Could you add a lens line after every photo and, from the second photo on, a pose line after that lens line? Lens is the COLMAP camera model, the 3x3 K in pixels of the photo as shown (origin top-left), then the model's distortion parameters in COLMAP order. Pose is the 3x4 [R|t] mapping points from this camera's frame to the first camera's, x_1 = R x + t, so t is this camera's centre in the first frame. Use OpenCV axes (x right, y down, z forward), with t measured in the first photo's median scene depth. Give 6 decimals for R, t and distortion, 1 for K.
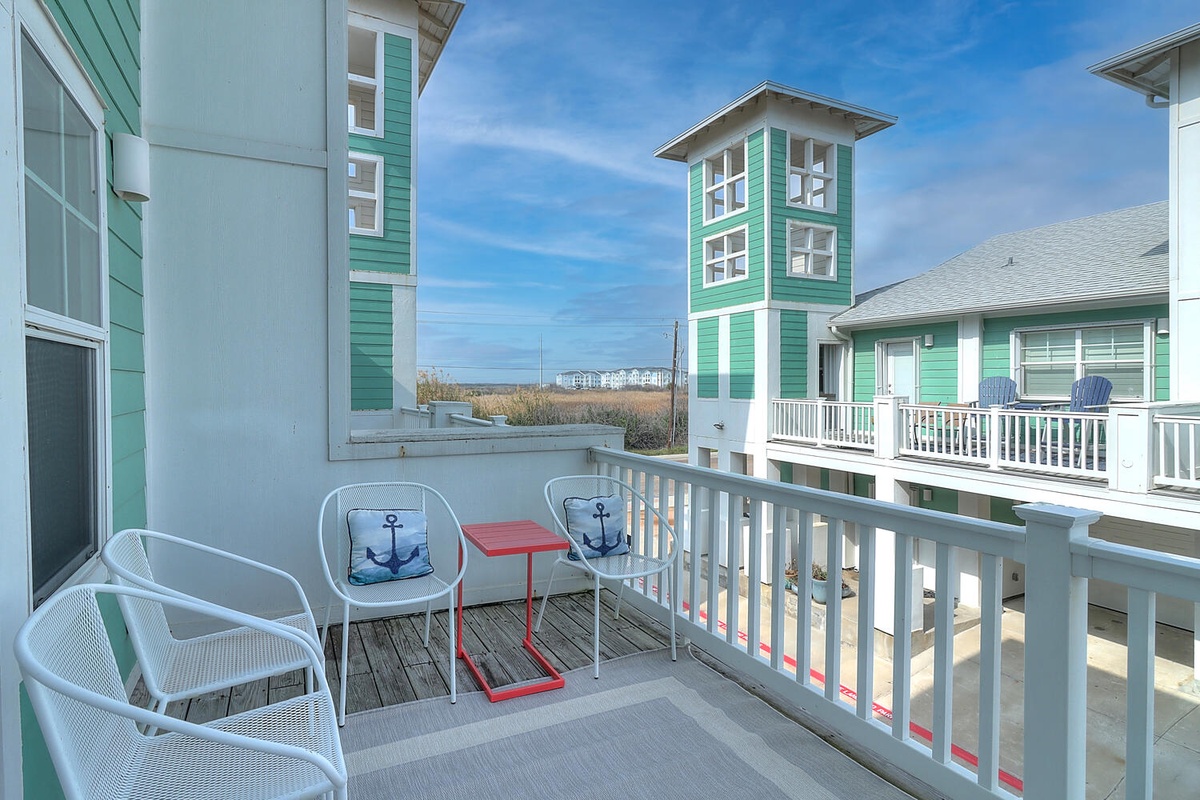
lens RADIAL K [[570.9, 0, 602.1], [0, 570.9, 396.0], [0, 0, 1]] dist [-0.001651, 0.000148]
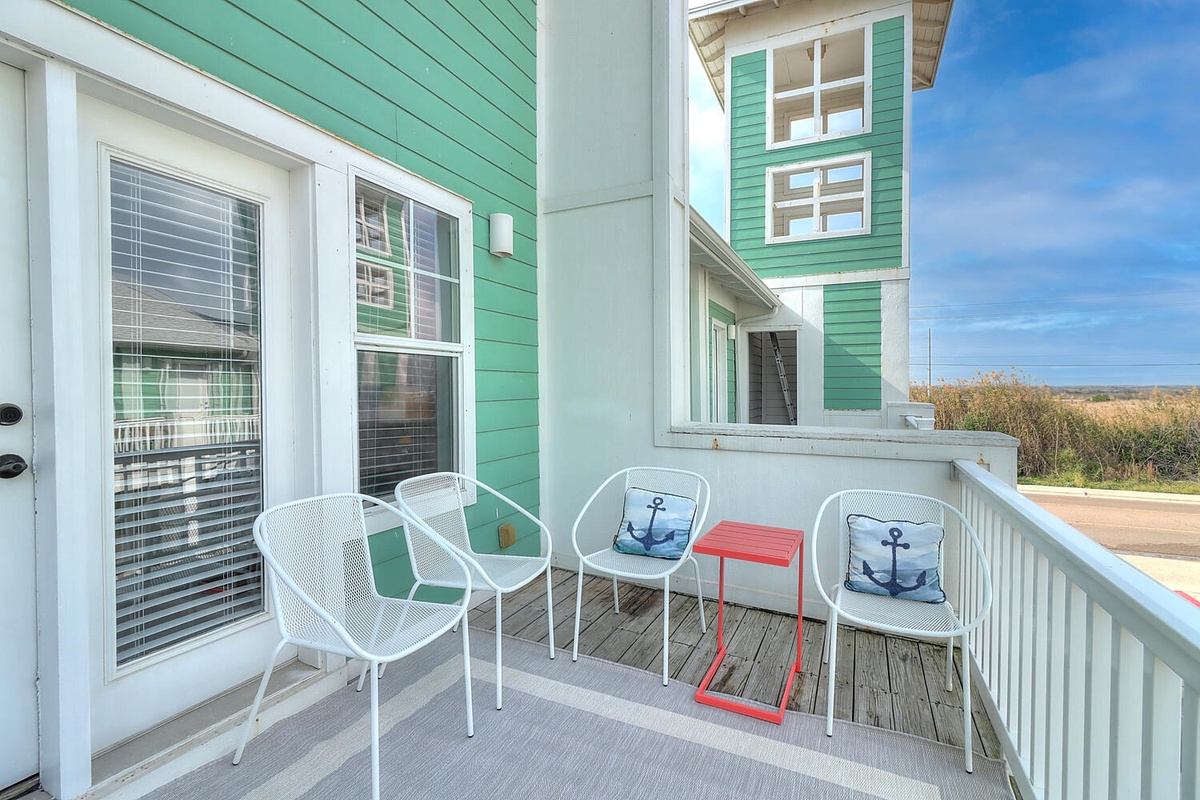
lens RADIAL K [[570.9, 0, 635.7], [0, 570.9, 396.3], [0, 0, 1]] dist [-0.001651, 0.000148]
pose [[0.627722, 0.010467, -0.778367, 0.384113], [-0.013915, 0.999901, 0.002224, 0.009636], [0.778313, 0.009435, 0.627805, 0.231688]]
